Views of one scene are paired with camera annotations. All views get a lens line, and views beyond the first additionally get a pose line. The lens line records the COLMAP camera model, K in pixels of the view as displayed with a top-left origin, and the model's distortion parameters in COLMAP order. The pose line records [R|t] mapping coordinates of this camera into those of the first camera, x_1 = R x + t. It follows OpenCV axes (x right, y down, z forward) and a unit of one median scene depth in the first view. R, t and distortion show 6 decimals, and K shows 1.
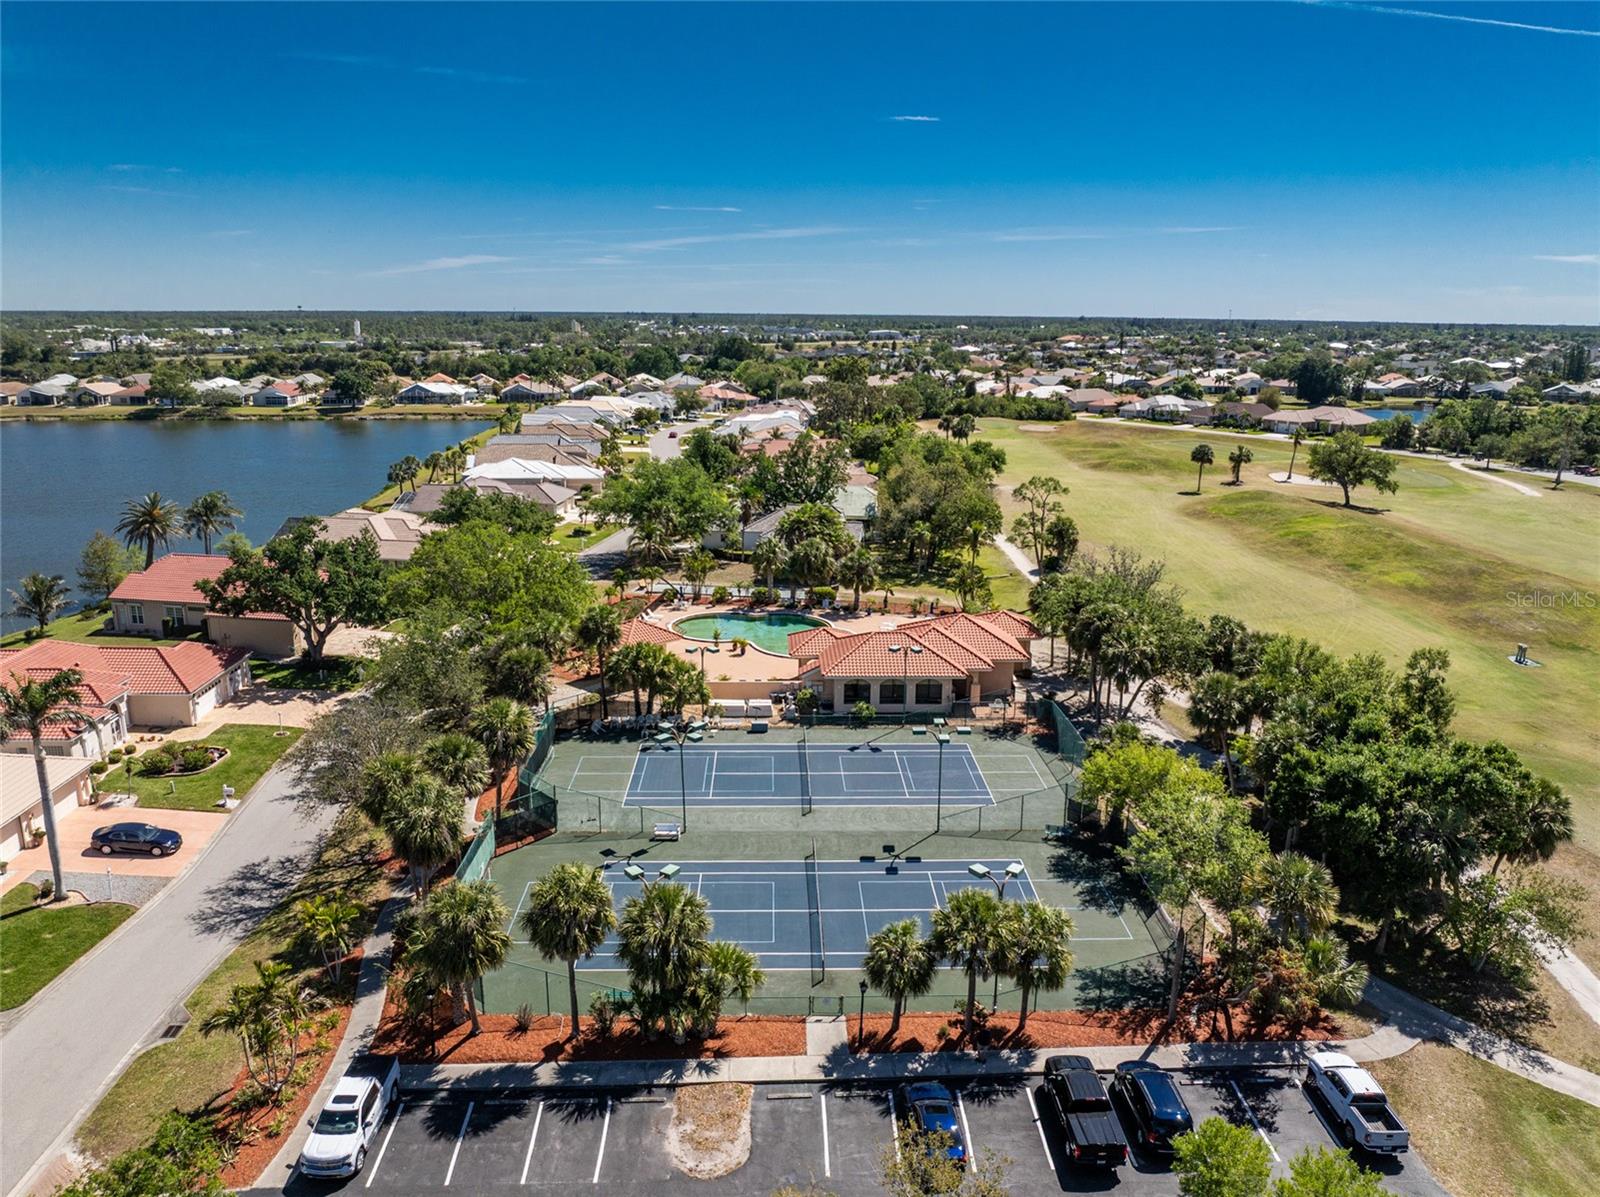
lens RADIAL K [[1149.8, 0, 805.4], [0, 1149.8, 557.5], [0, 0, 1]] dist [-0.048673, 0.001096]
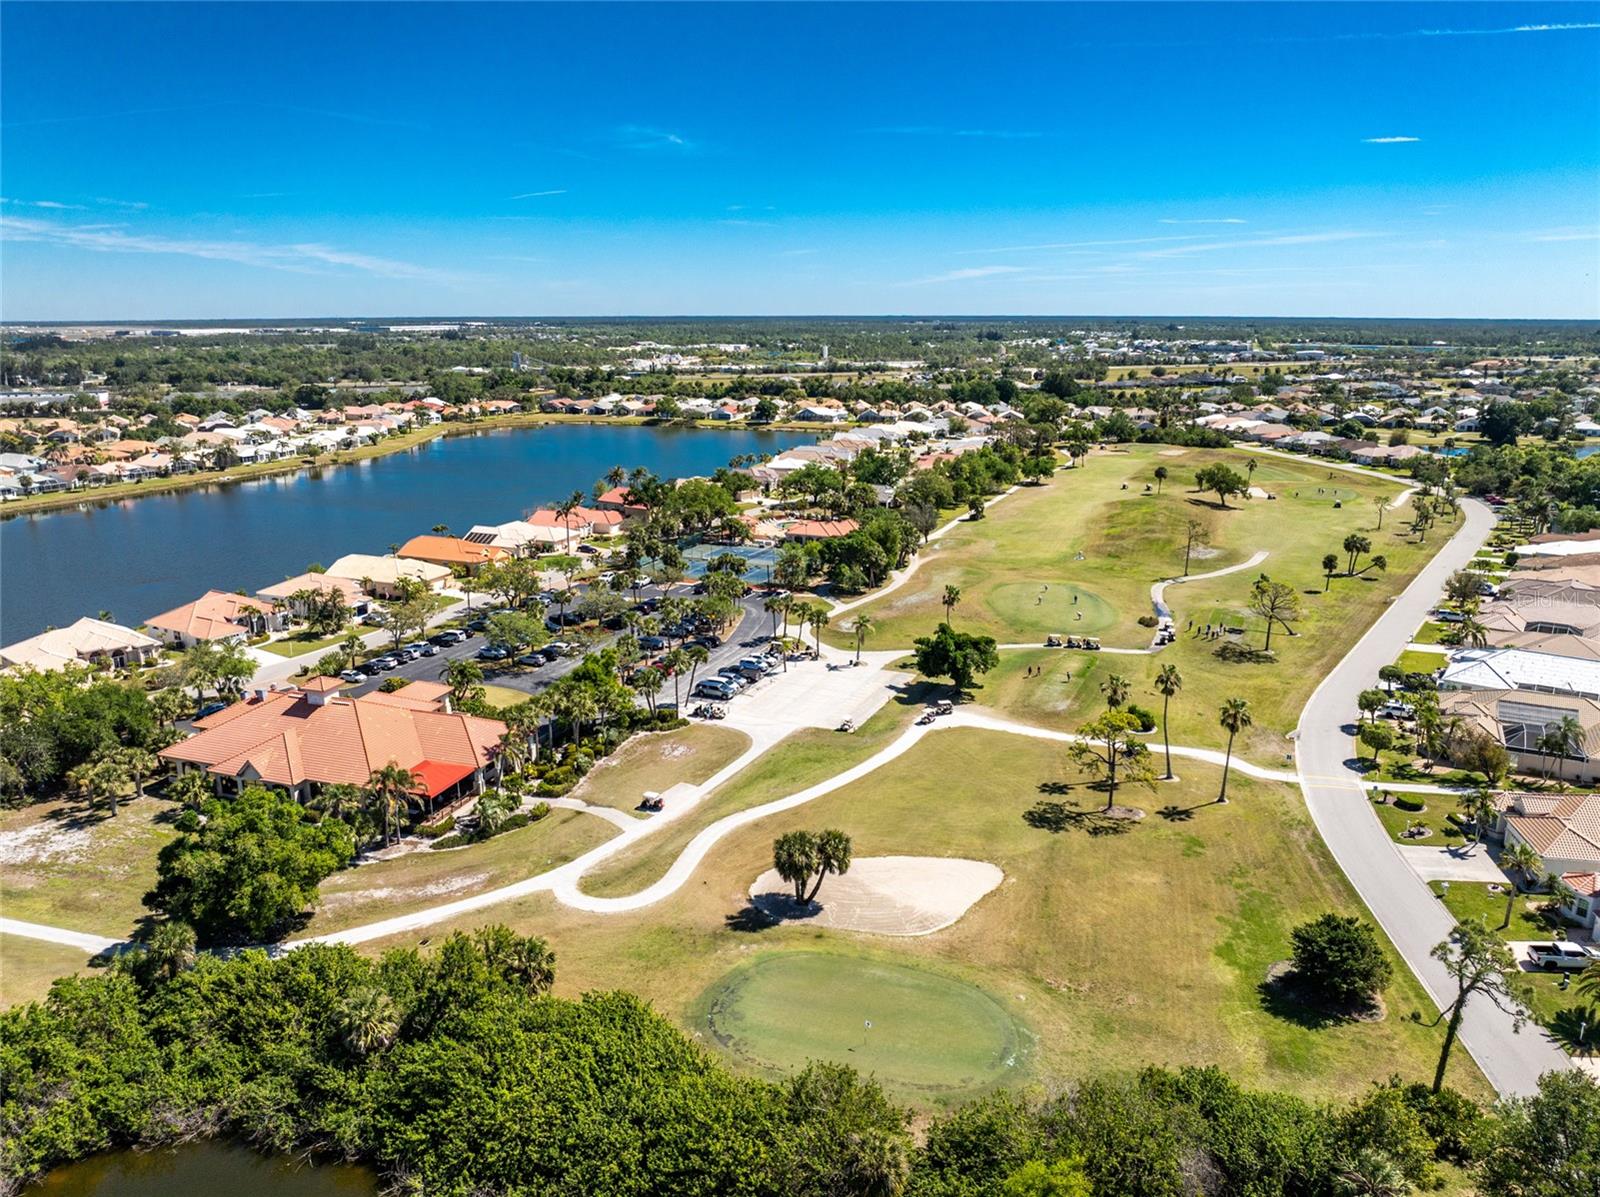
lens RADIAL K [[1140.2, 0, 801.2], [0, 1140.2, 547.7], [0, 0, 1]] dist [-0.014814, -0.058448]
pose [[0.906685, 0.074150, -0.415240, 0.328631], [-0.078087, 0.996918, 0.007517, 0.028755], [0.414518, 0.025609, 0.909681, -0.438159]]
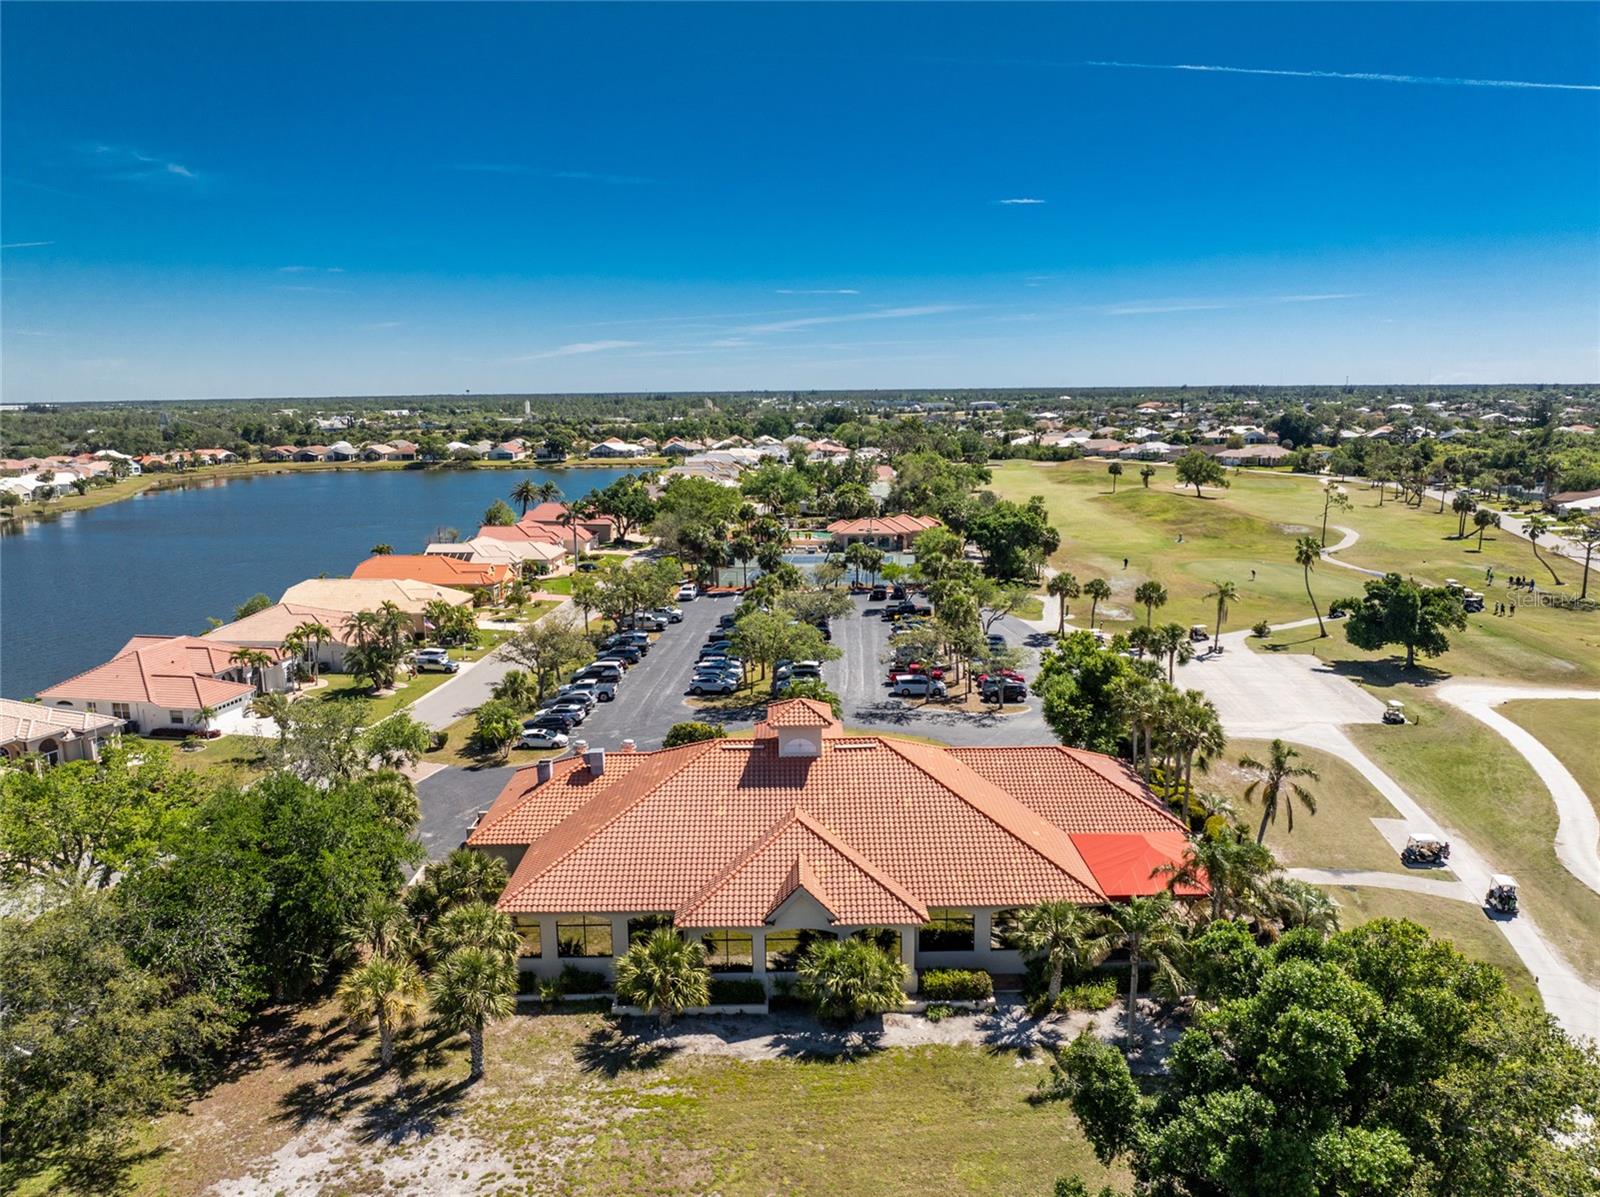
lens RADIAL K [[1135.4, 0, 803.0], [0, 1135.4, 598.0], [0, 0, 1]] dist [-0.034872, -0.007175]
pose [[0.994214, -0.002398, -0.107389, 0.048775], [-0.000637, 0.999602, -0.028219, 0.076098], [0.107414, 0.028124, 0.993816, -0.342487]]
